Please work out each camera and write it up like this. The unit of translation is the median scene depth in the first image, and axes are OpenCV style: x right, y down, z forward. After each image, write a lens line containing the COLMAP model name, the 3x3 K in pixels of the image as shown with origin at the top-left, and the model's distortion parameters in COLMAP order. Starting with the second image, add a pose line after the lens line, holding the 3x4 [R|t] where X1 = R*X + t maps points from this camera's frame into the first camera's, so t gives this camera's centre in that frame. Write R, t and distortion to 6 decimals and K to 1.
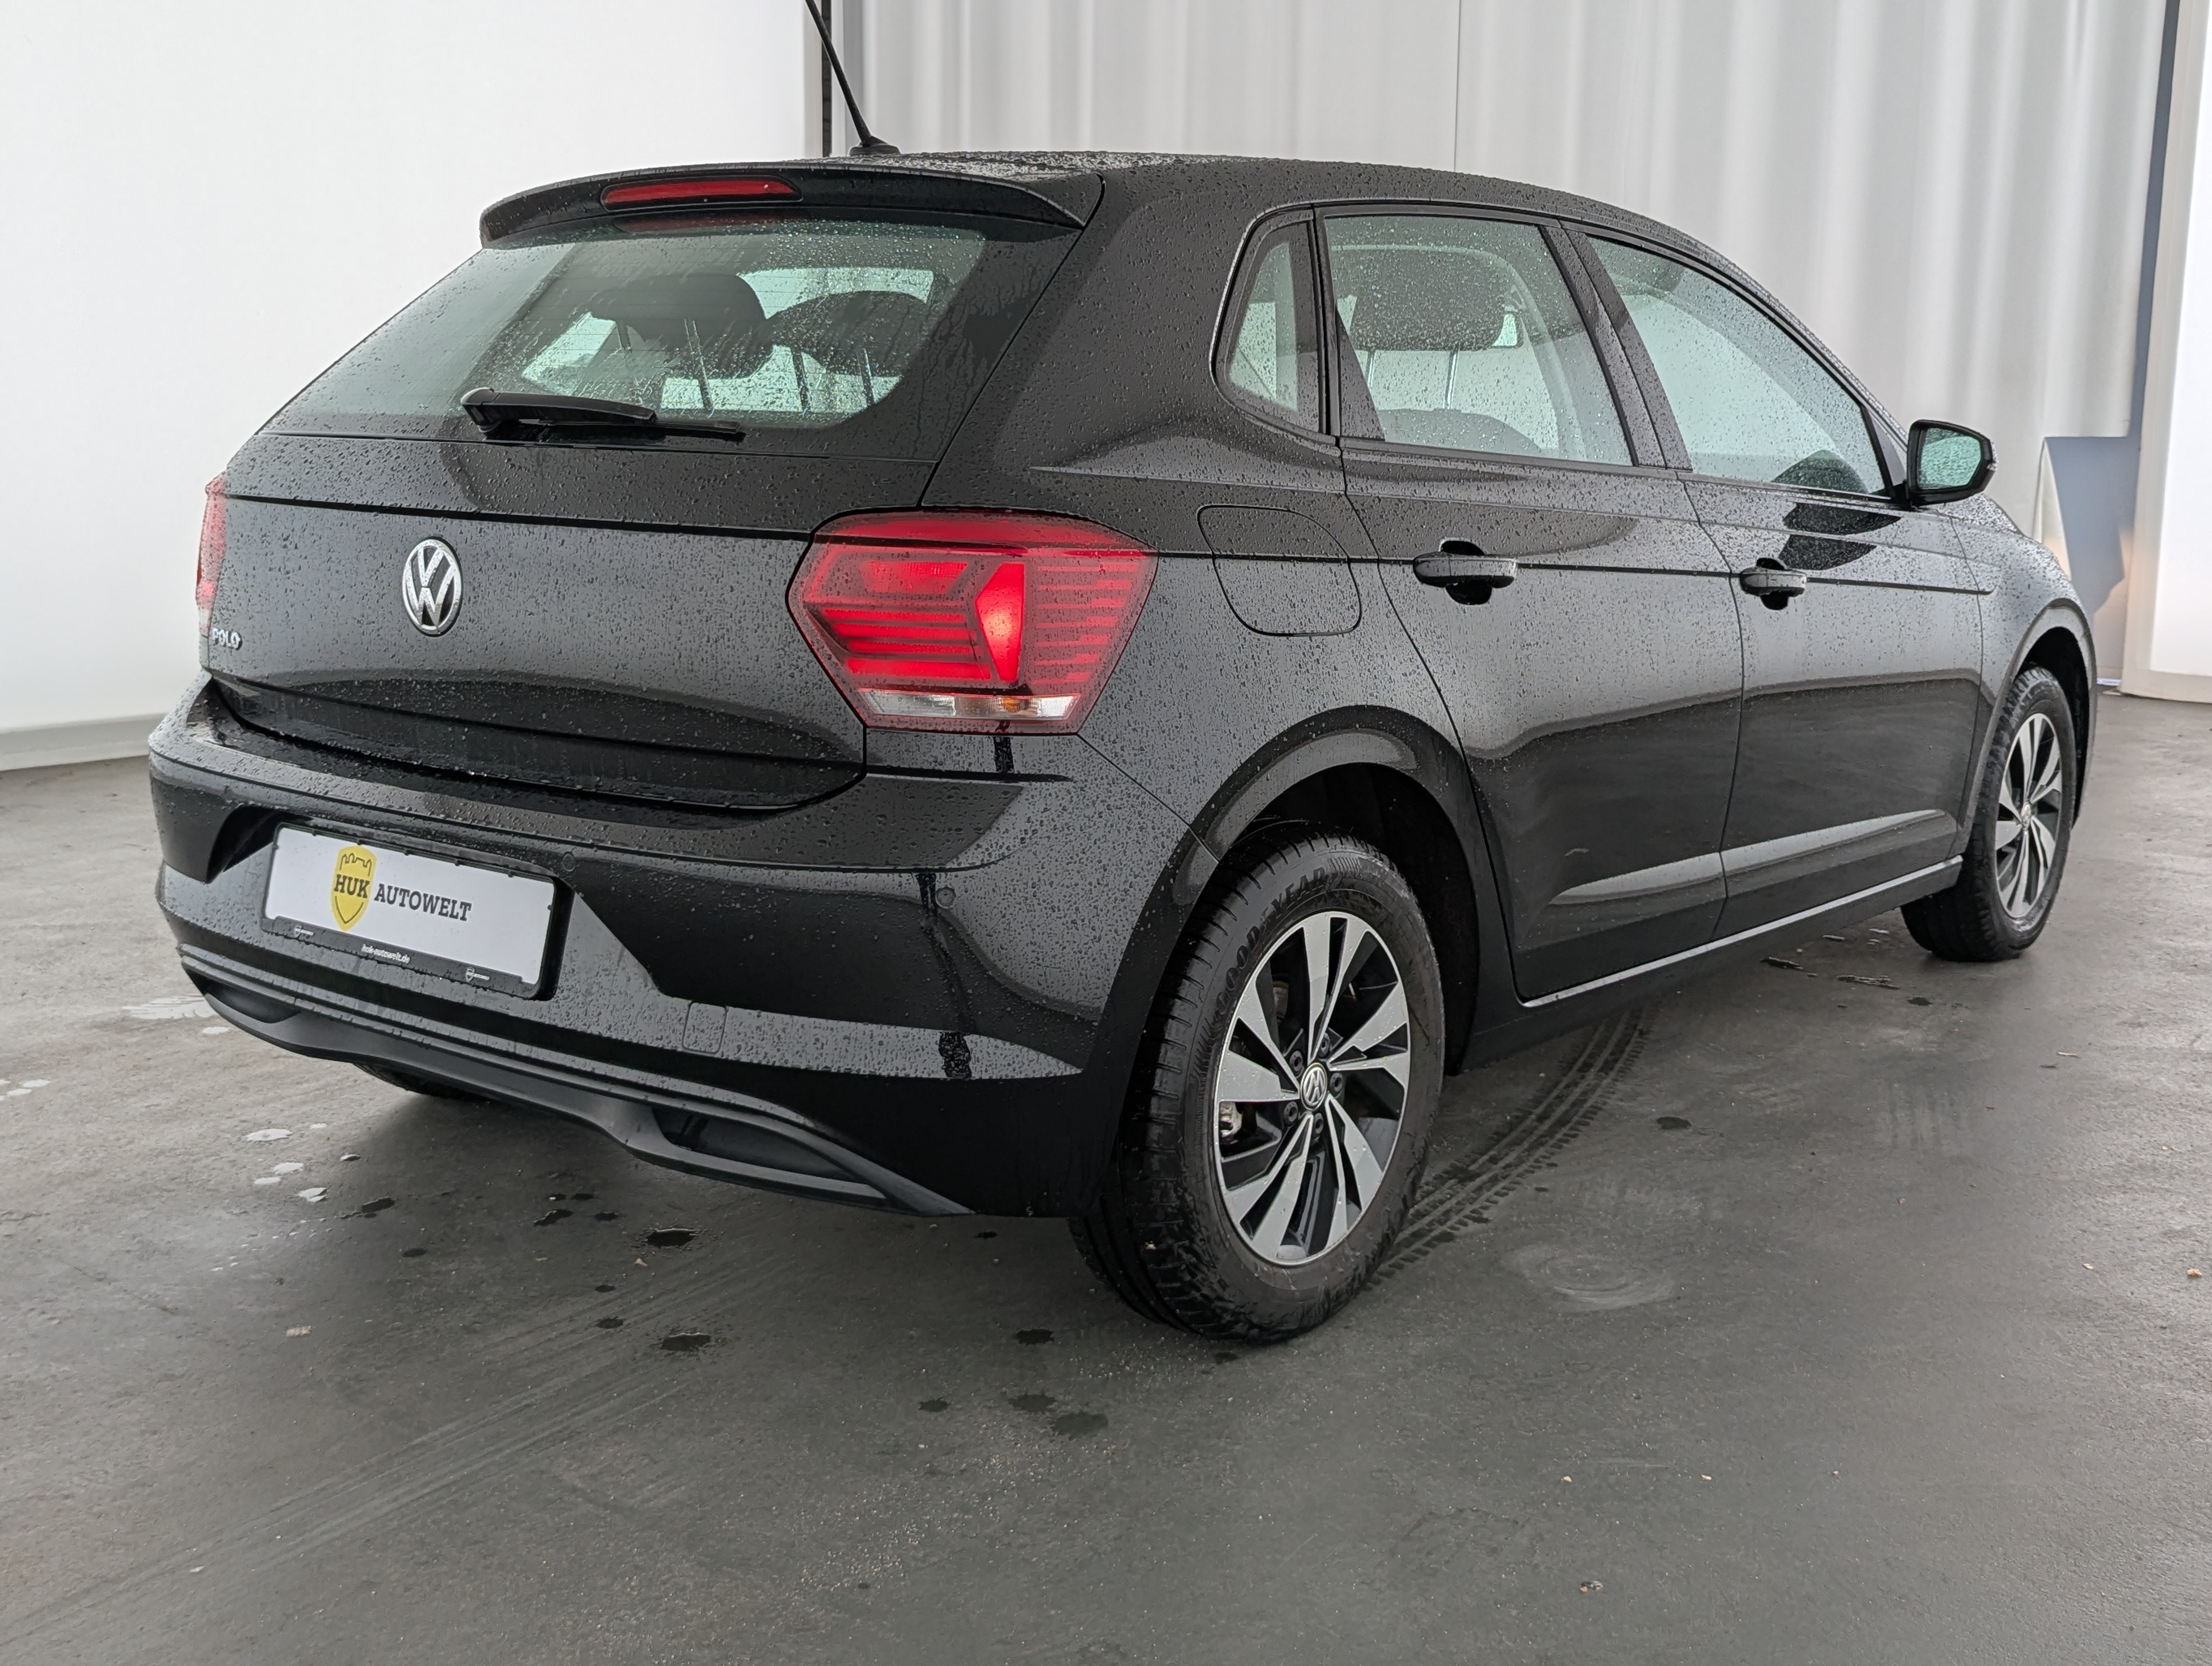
lens RADIAL K [[2325.0, 0, 1115.5], [0, 2325.0, 786.6], [0, 0, 1]] dist [0.079210, -0.104226]
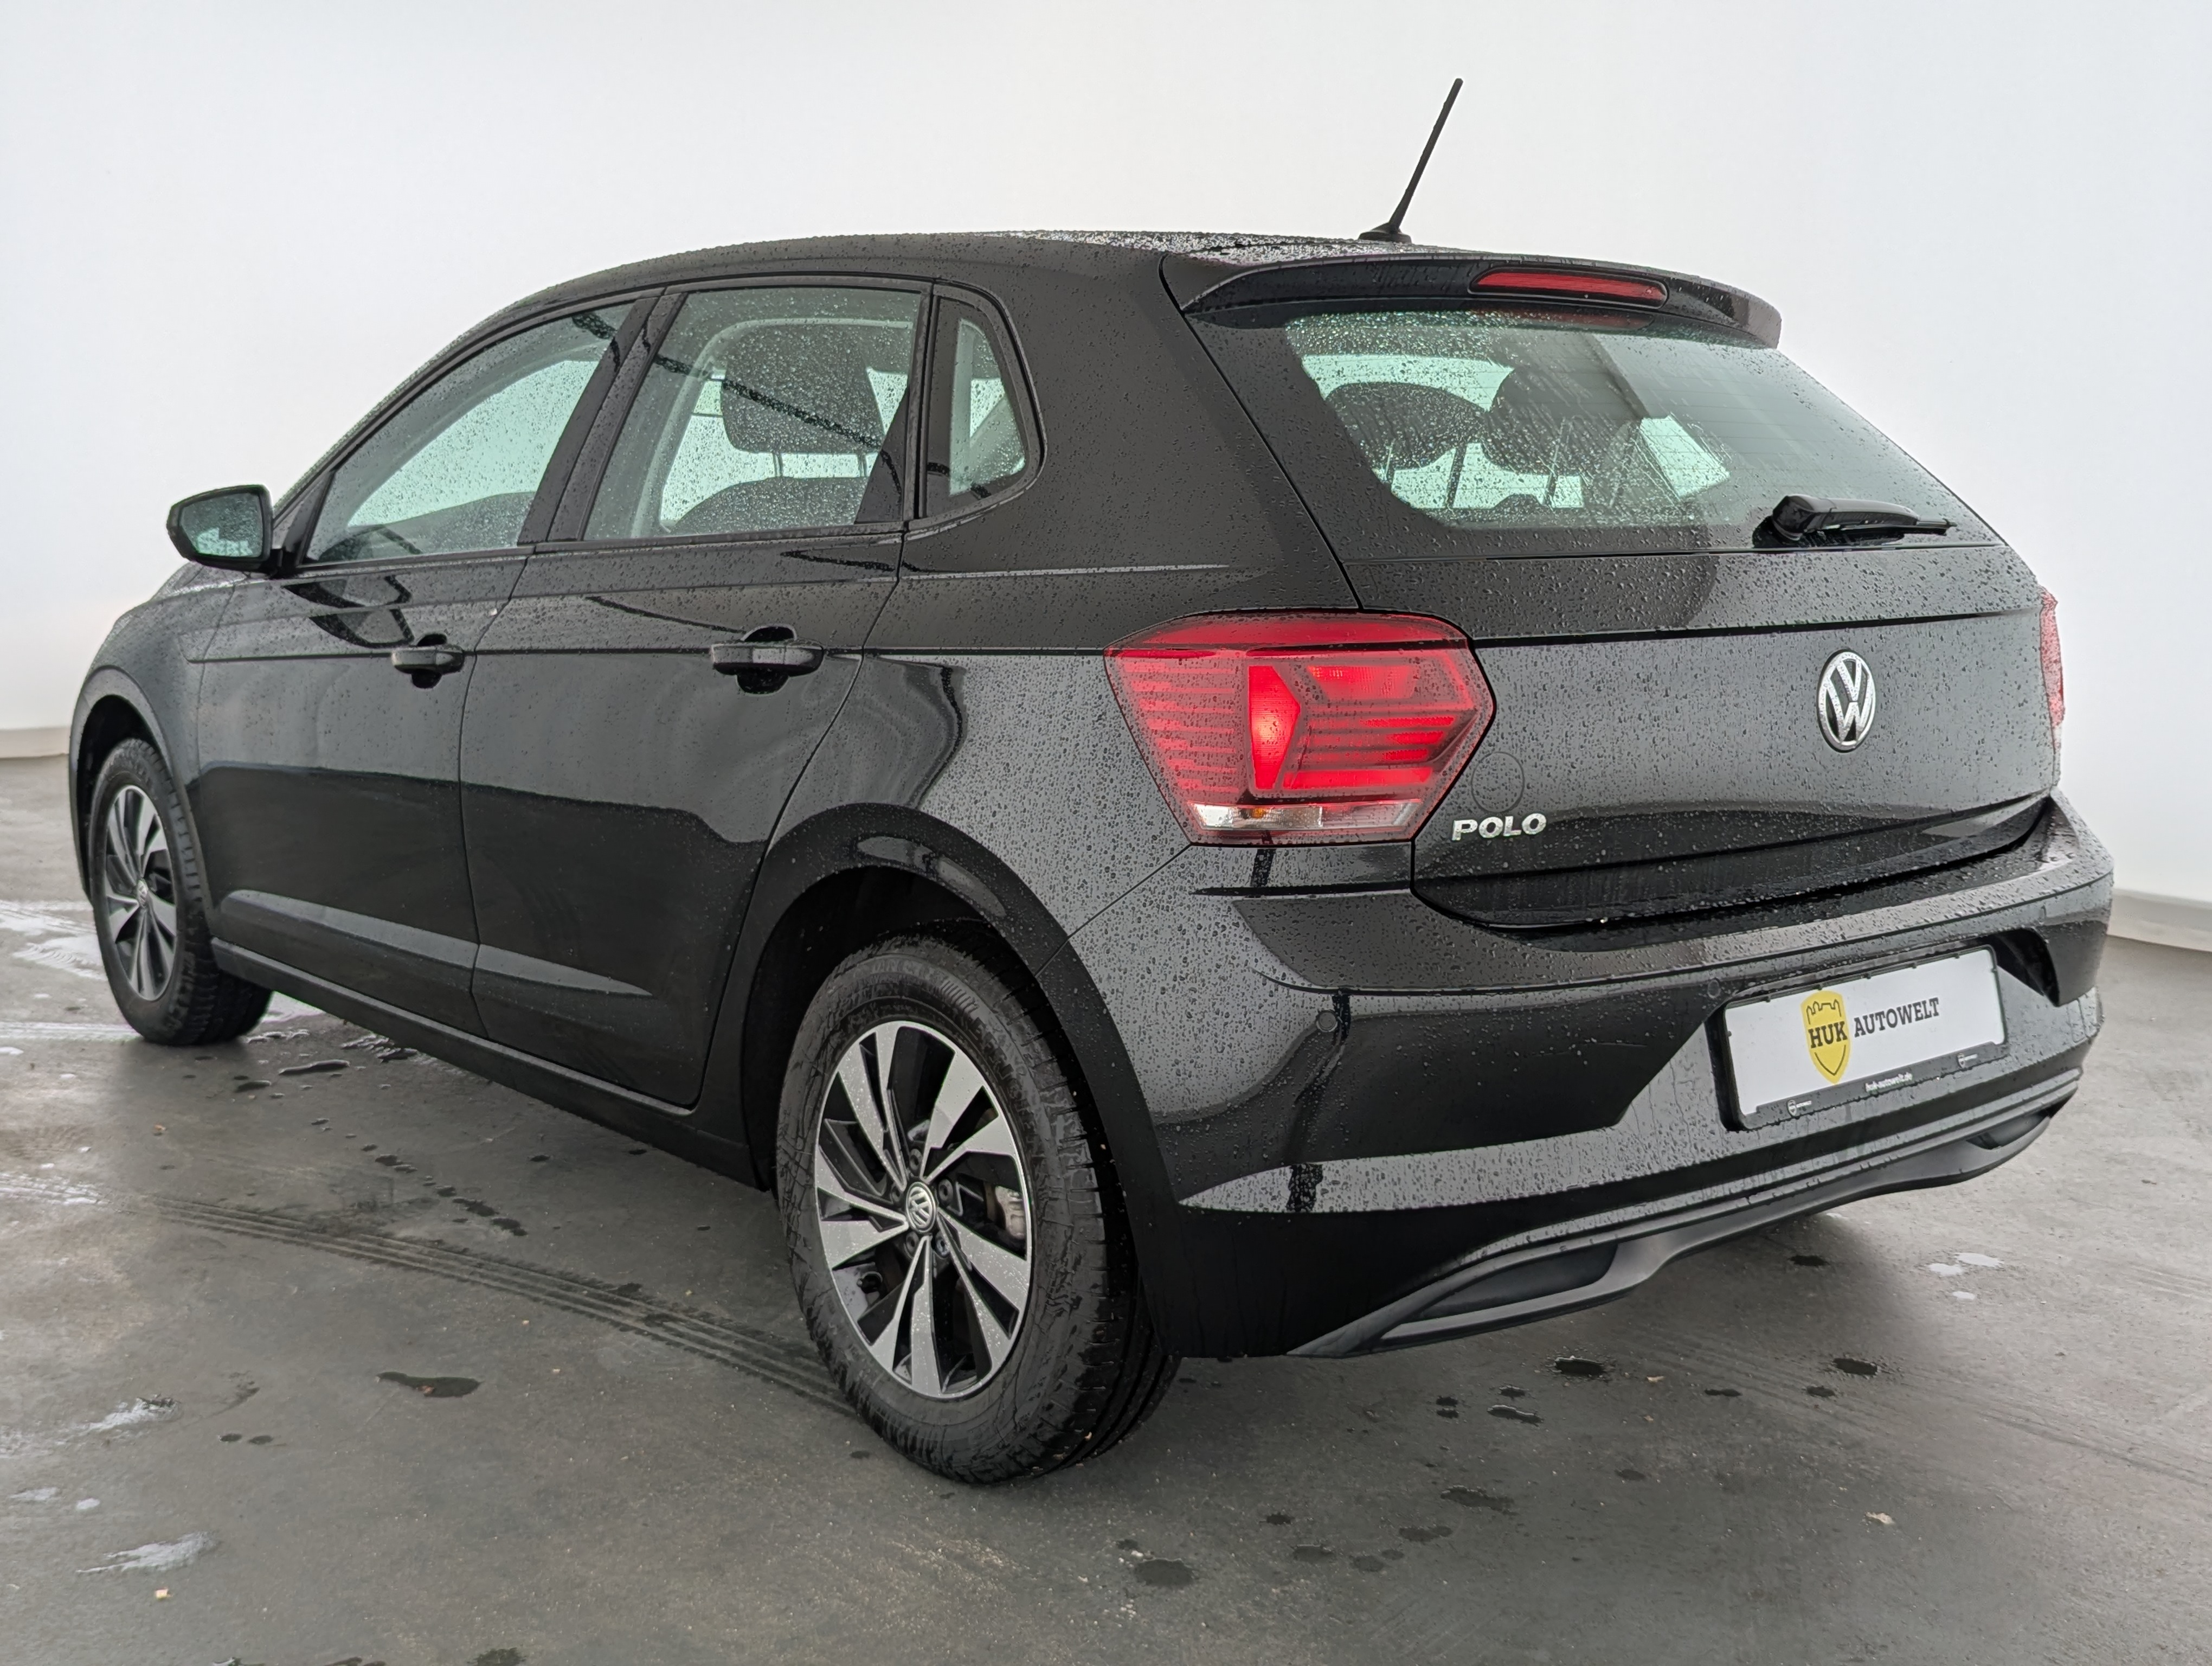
lens RADIAL K [[2346.3, 0, 1106.0], [0, 2346.3, 833.0], [0, 0, 1]] dist [0.114497, -0.232487]
pose [[0.196858, -0.155529, 0.968017, -1.354846], [0.155679, 0.979770, 0.125758, -0.209874], [-0.967993, 0.125943, 0.217088, 1.128811]]
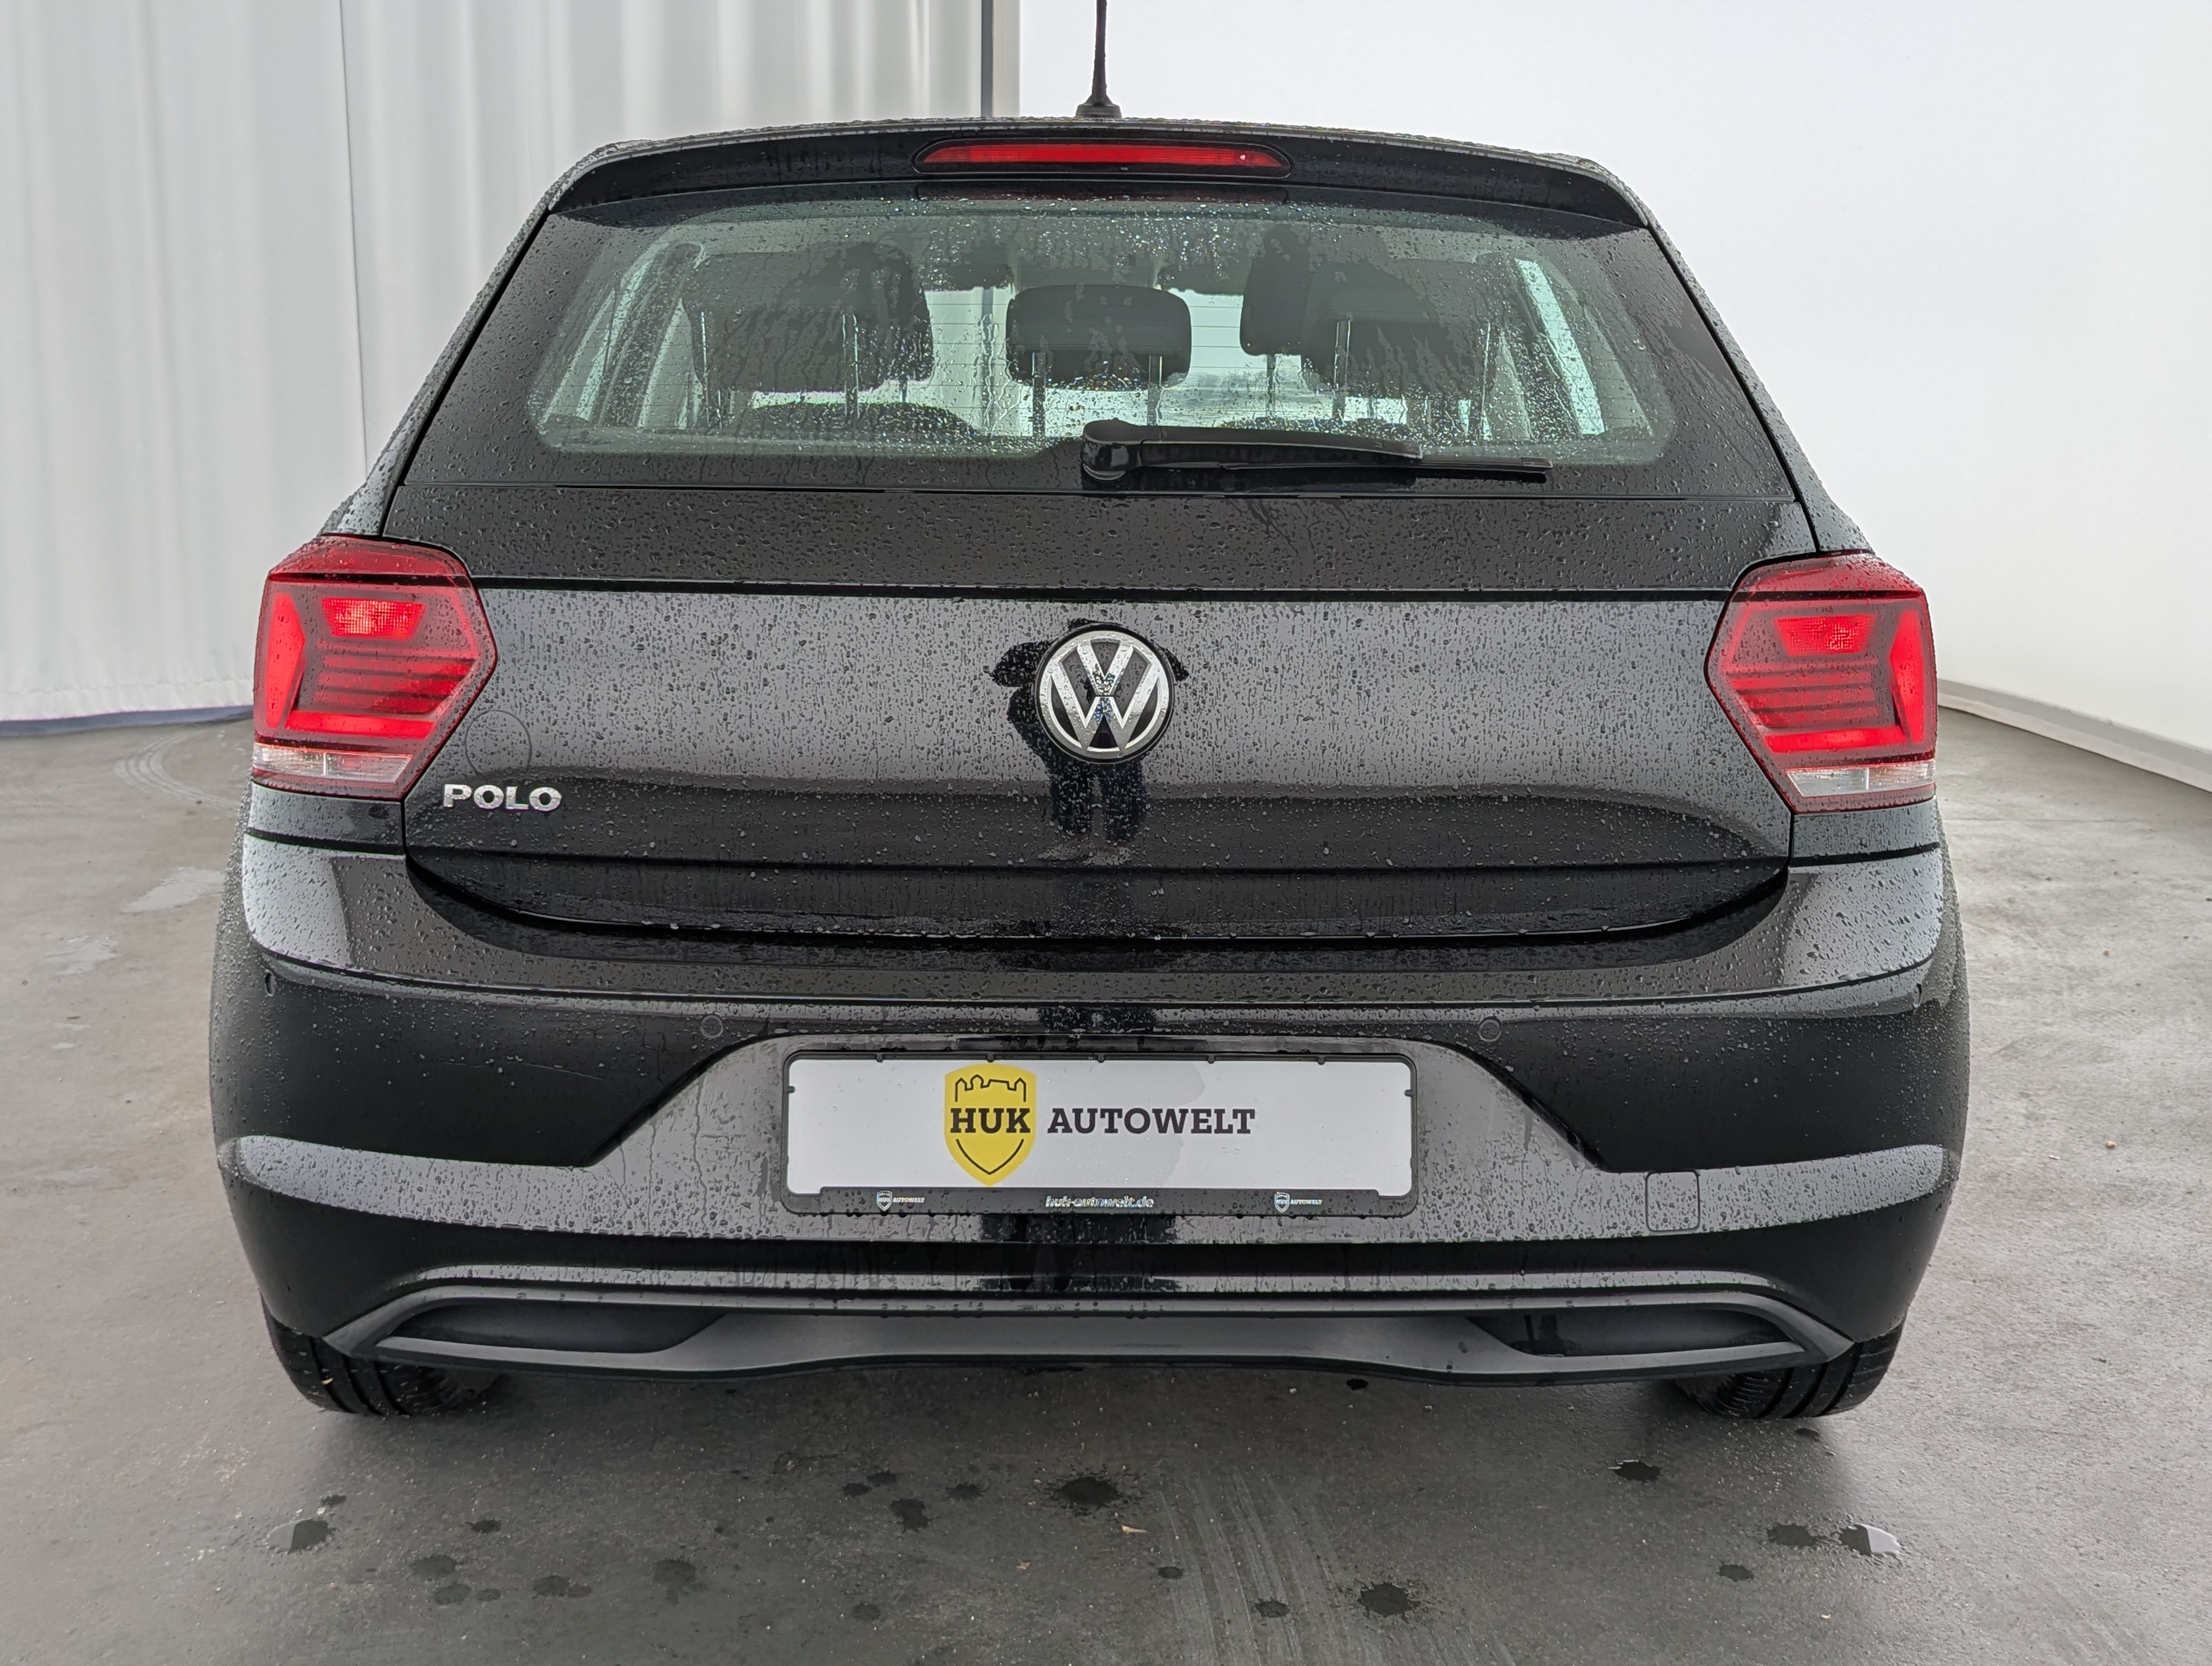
lens RADIAL K [[2346.3, 0, 1106.0], [0, 2346.3, 833.0], [0, 0, 1]] dist [0.114497, -0.232487]
pose [[0.777972, -0.119029, 0.616921, -0.776132], [0.102749, 0.992775, 0.061973, -0.090847], [-0.619841, 0.015175, 0.784581, 0.439418]]
